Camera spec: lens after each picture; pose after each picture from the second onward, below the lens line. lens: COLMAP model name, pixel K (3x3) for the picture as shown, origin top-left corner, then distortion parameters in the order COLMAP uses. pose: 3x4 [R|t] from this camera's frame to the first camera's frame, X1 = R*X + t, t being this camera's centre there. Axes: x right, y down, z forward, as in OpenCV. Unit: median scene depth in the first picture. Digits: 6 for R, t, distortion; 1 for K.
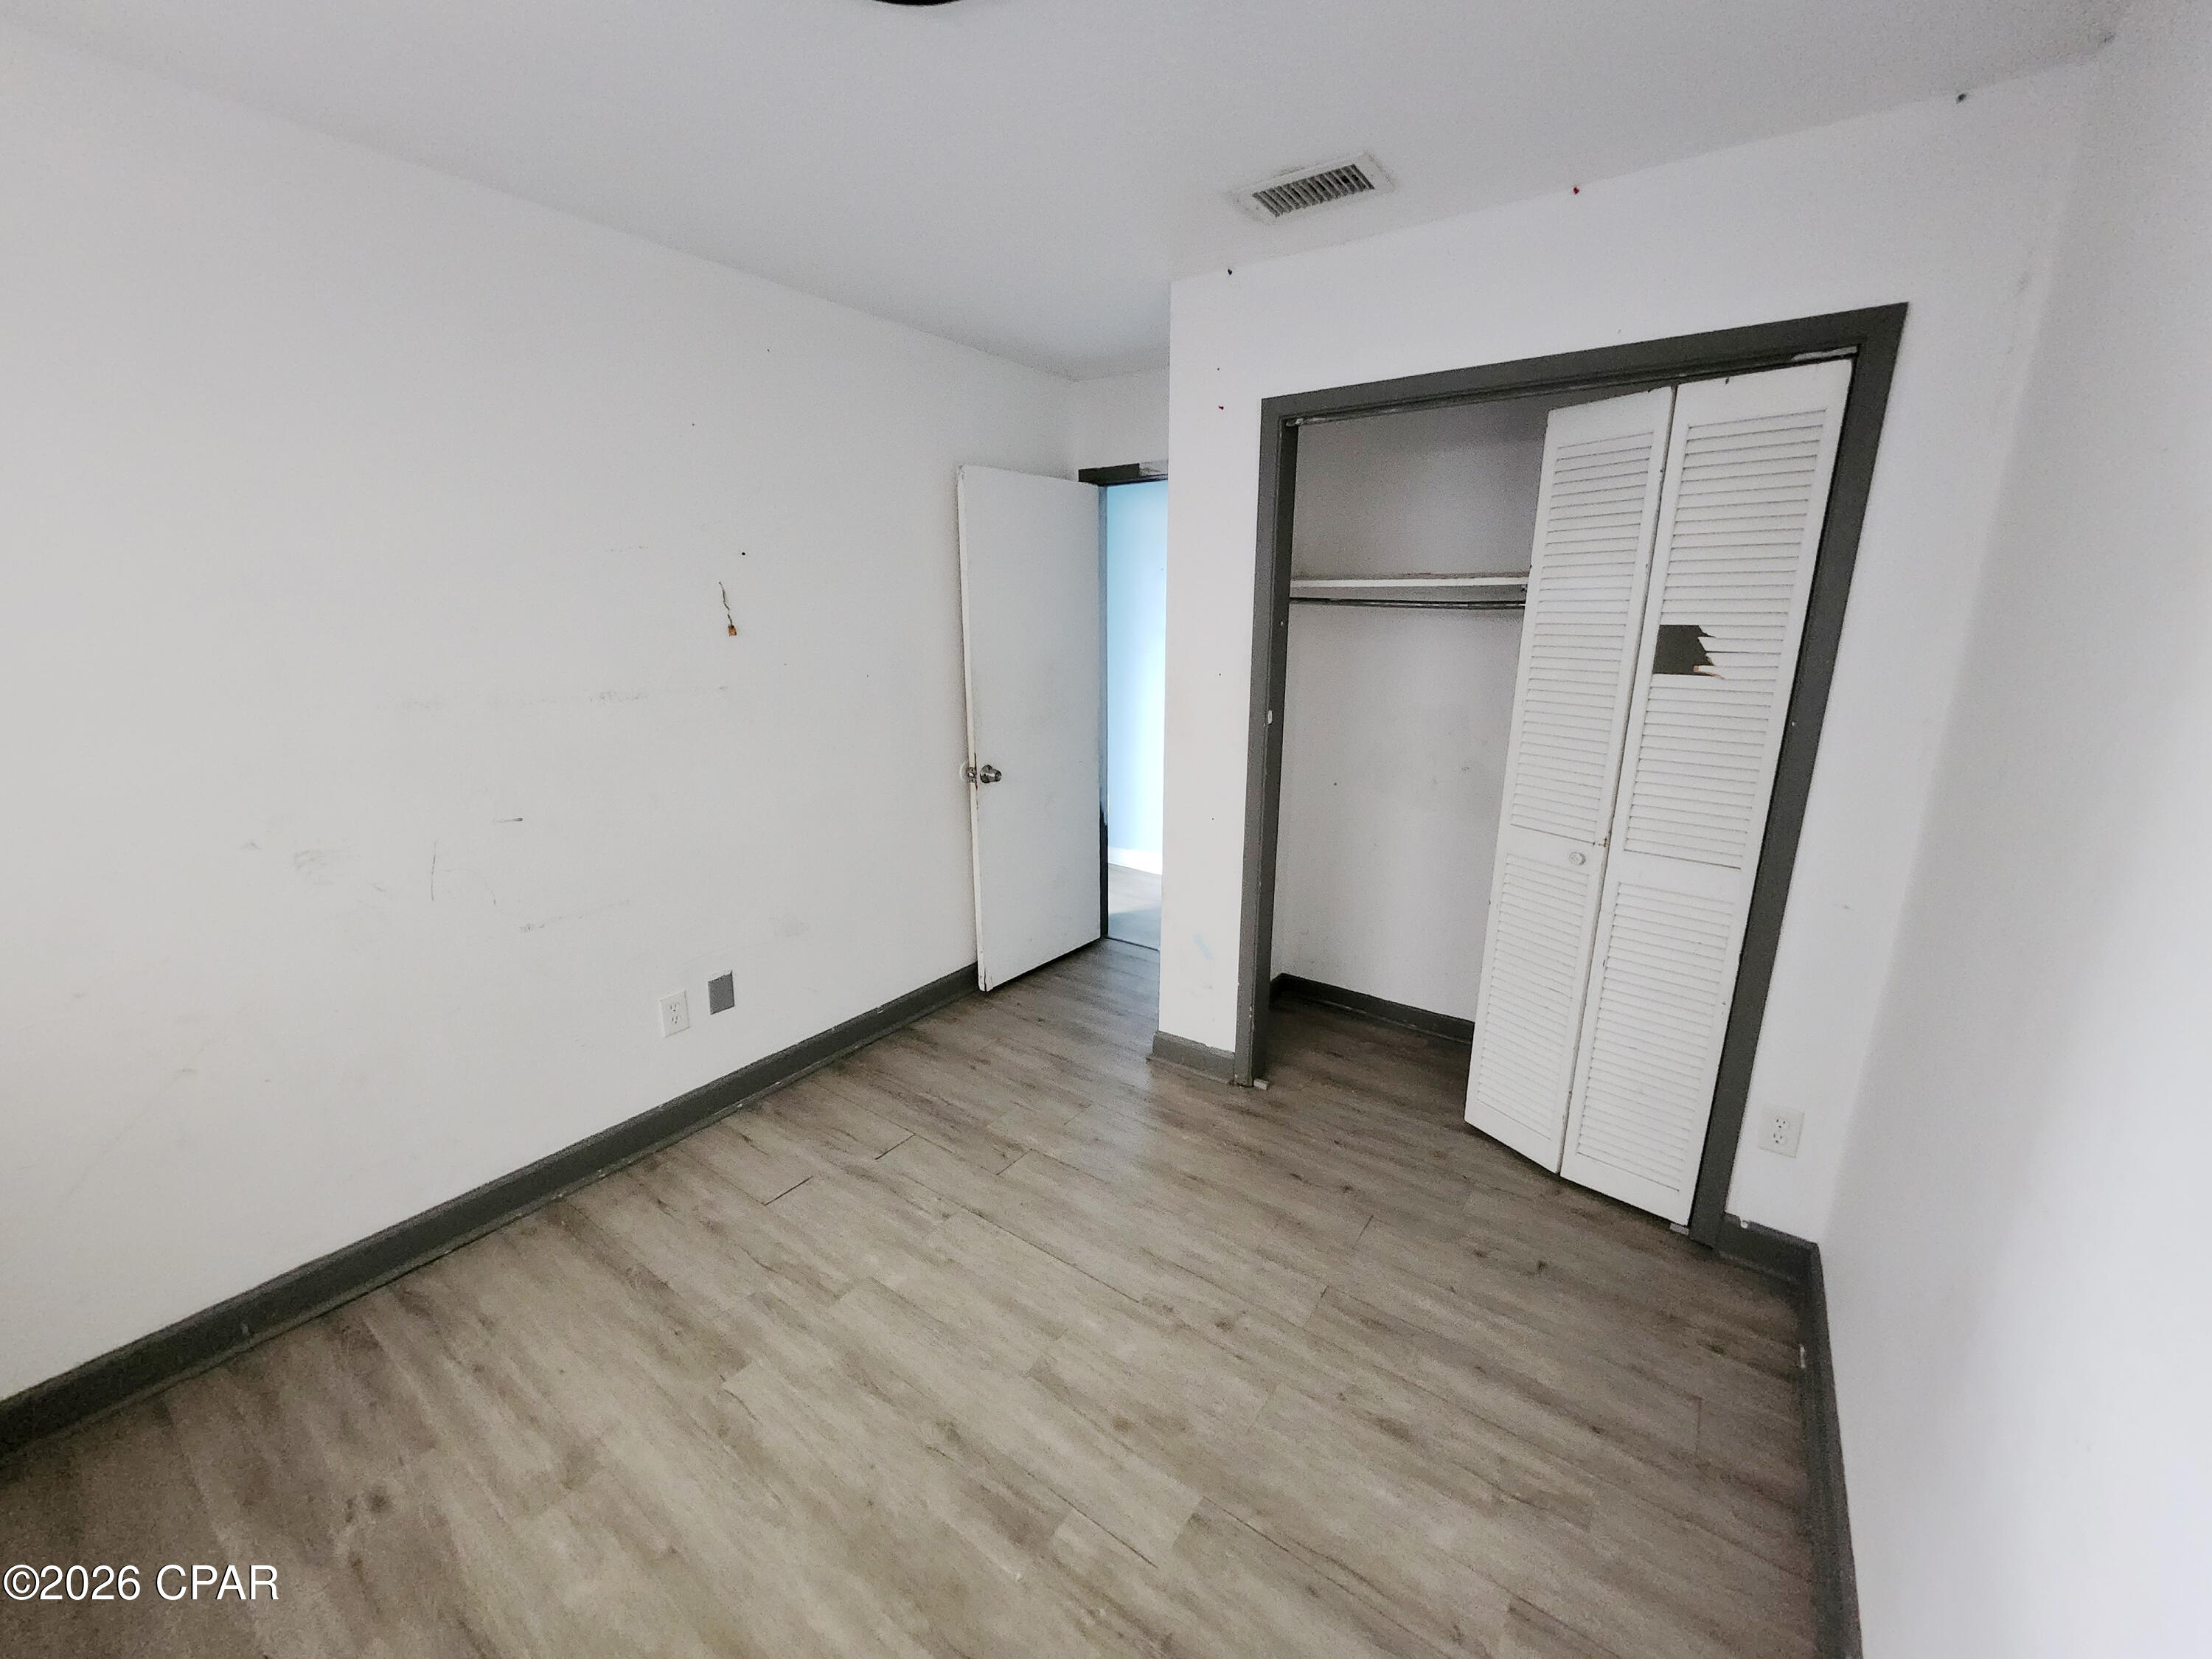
lens RADIAL K [[870.5, 0, 1096.8], [0, 870.5, 823.9], [0, 0, 1]] dist [-0.000018, -0.001070]
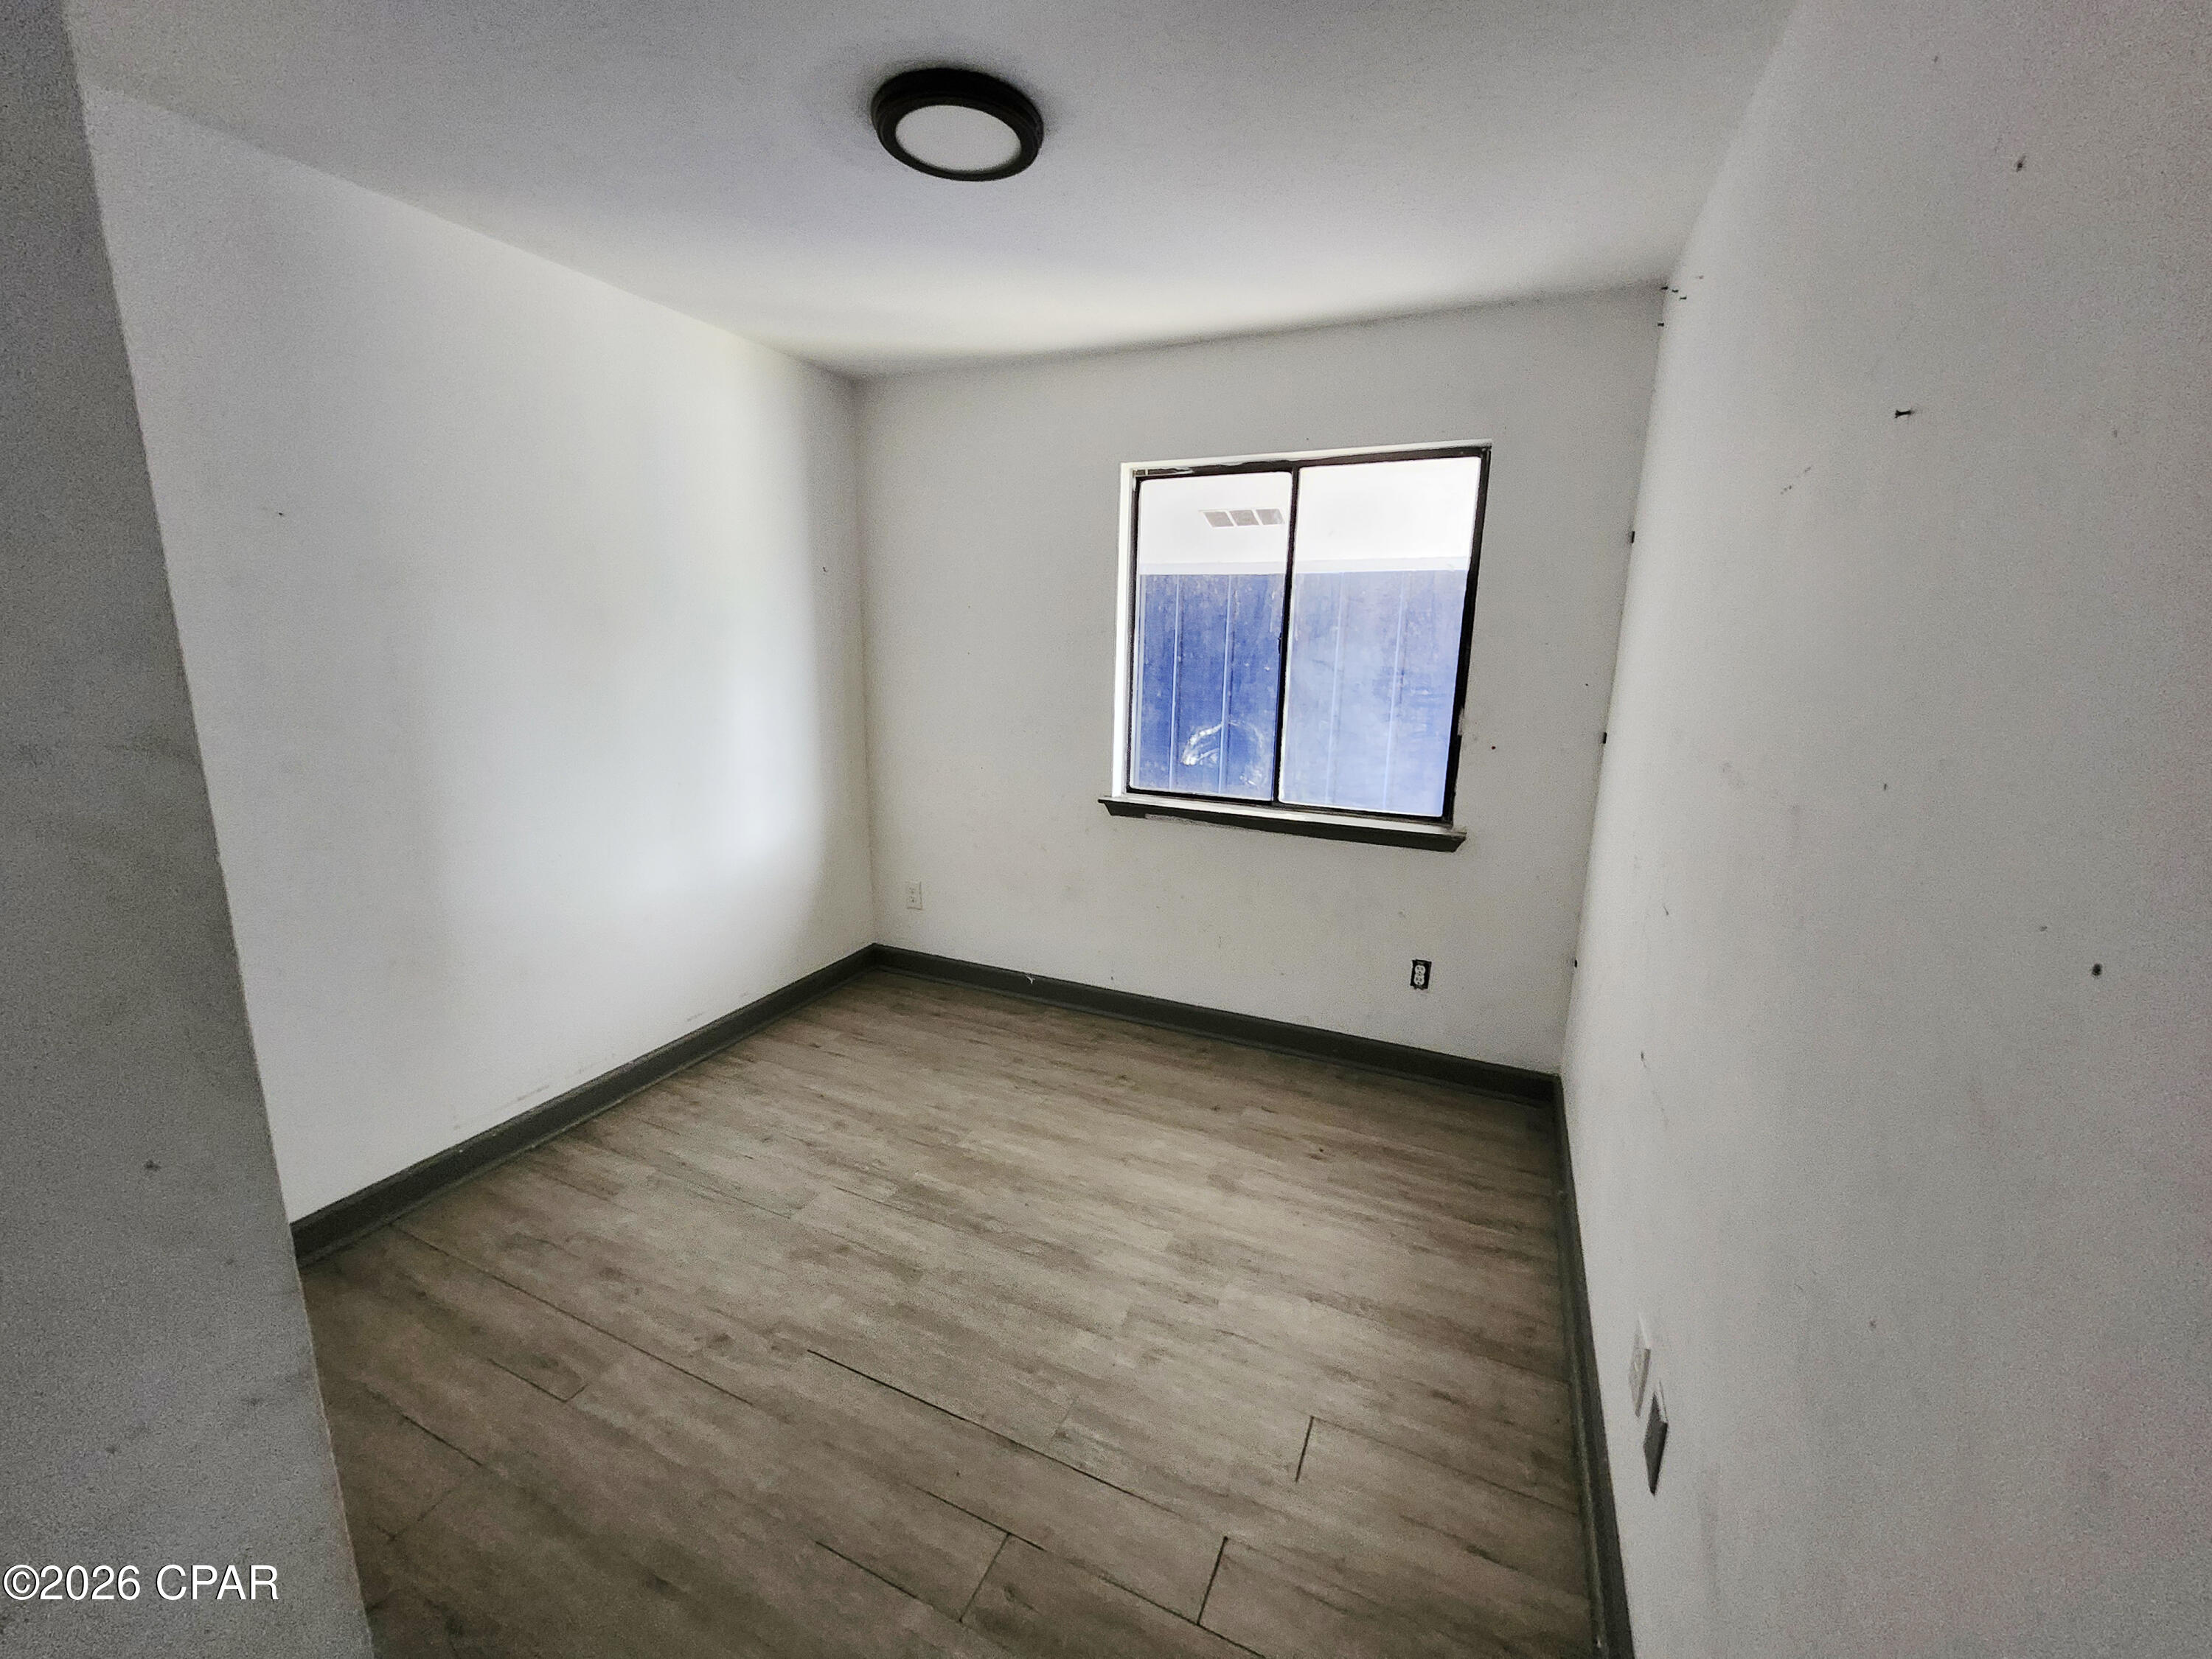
lens RADIAL K [[870.5, 0, 1104.7], [0, 870.5, 823.1], [0, 0, 1]] dist [-0.000018, -0.001070]
pose [[-0.977509, 0.025080, -0.209396, -0.081609], [-0.070086, 0.897838, 0.434712, -0.382828], [0.198907, 0.439611, -0.875887, 1.667895]]
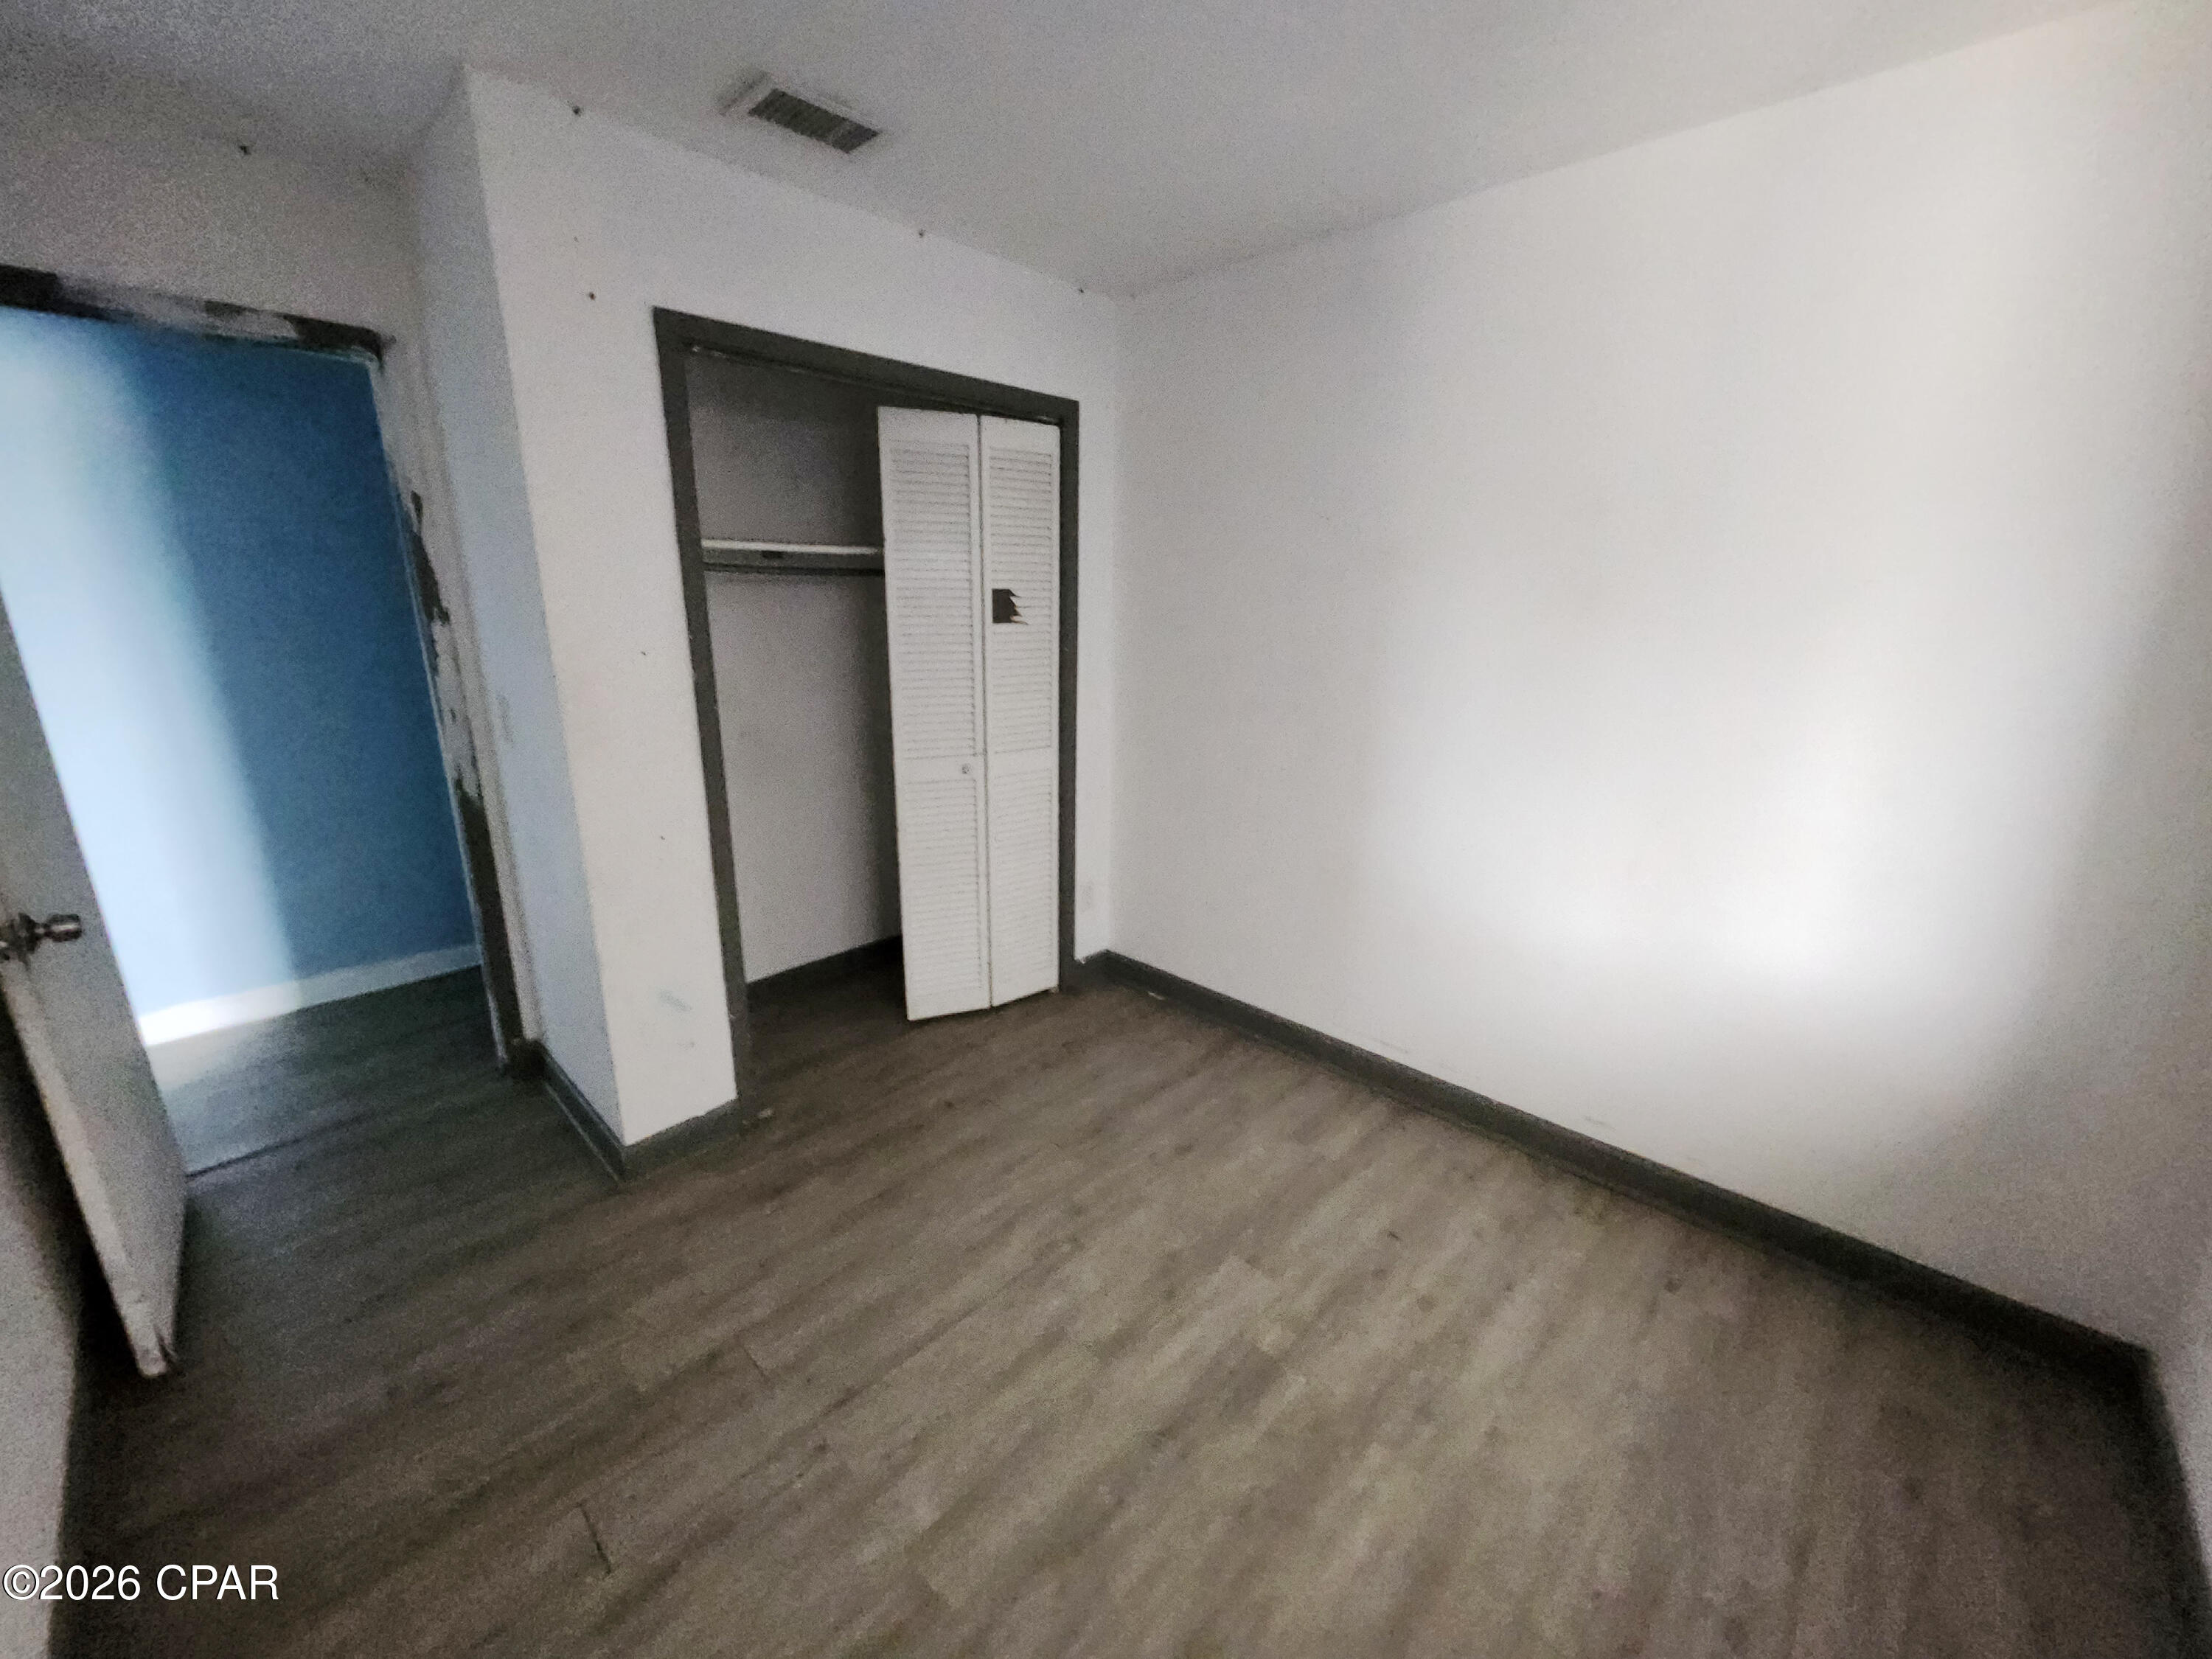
lens RADIAL K [[870.5, 0, 1104.8], [0, 870.5, 827.3], [0, 0, 1]] dist [-0.000018, -0.001070]
pose [[0.130870, -0.259555, 0.956820, -0.797405], [0.229896, 0.946758, 0.225381, -0.143269], [-0.964376, 0.190473, 0.183573, 0.660689]]
